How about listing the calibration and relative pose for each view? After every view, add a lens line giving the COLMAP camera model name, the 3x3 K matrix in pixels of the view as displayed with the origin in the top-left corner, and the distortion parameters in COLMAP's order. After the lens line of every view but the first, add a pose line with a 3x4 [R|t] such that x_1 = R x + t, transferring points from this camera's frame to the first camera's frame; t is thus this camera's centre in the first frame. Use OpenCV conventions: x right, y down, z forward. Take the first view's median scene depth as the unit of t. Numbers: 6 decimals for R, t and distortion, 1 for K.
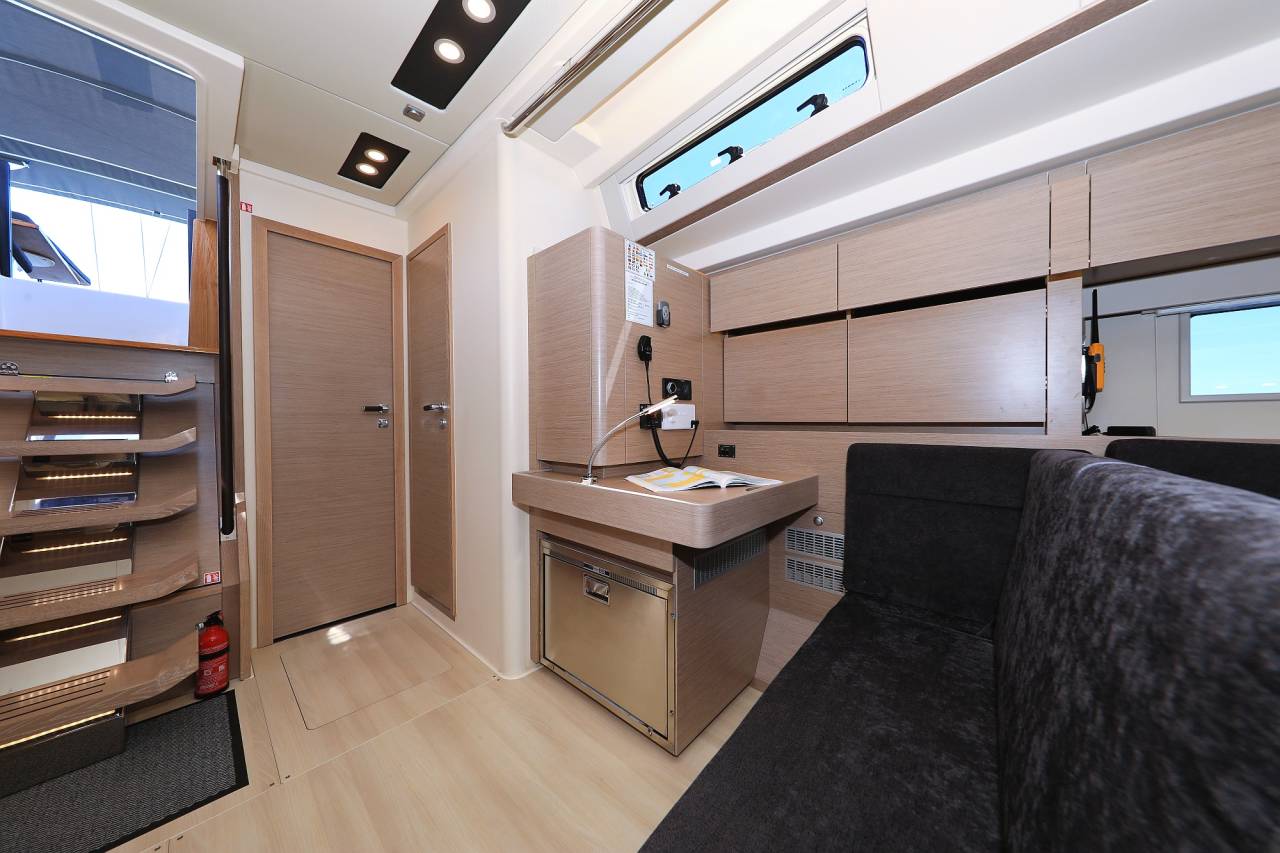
lens RADIAL K [[411.5, 0, 668.6], [0, 411.5, 430.4], [0, 0, 1]] dist [0.006081, -0.000003]
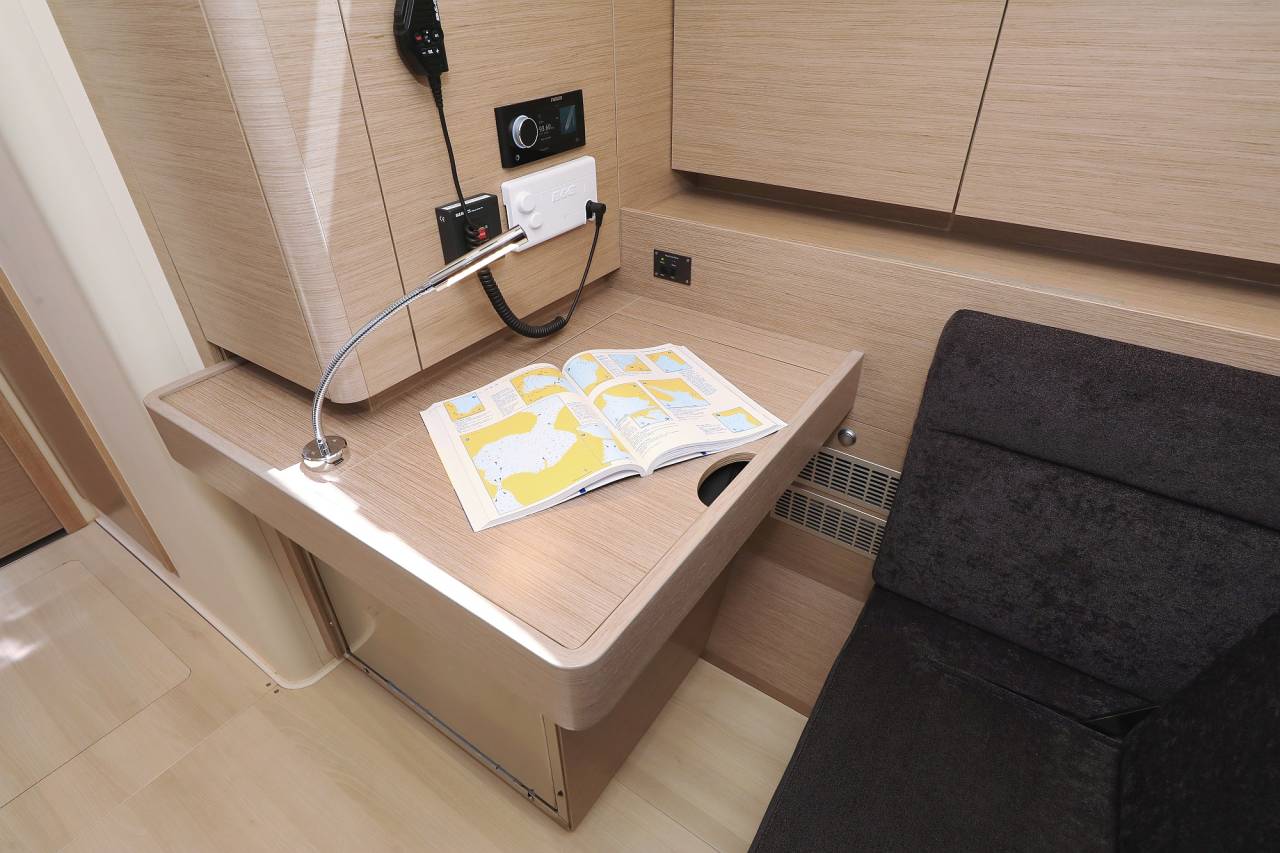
lens RADIAL K [[654.6, 0, 664.6], [0, 654.6, 437.9], [0, 0, 1]] dist [0.003349, 0.001621]
pose [[0.995964, -0.040686, 0.080006, 0.077719], [-0.012638, 0.818918, 0.573772, -0.227810], [-0.088863, -0.572467, 0.815098, 0.365801]]
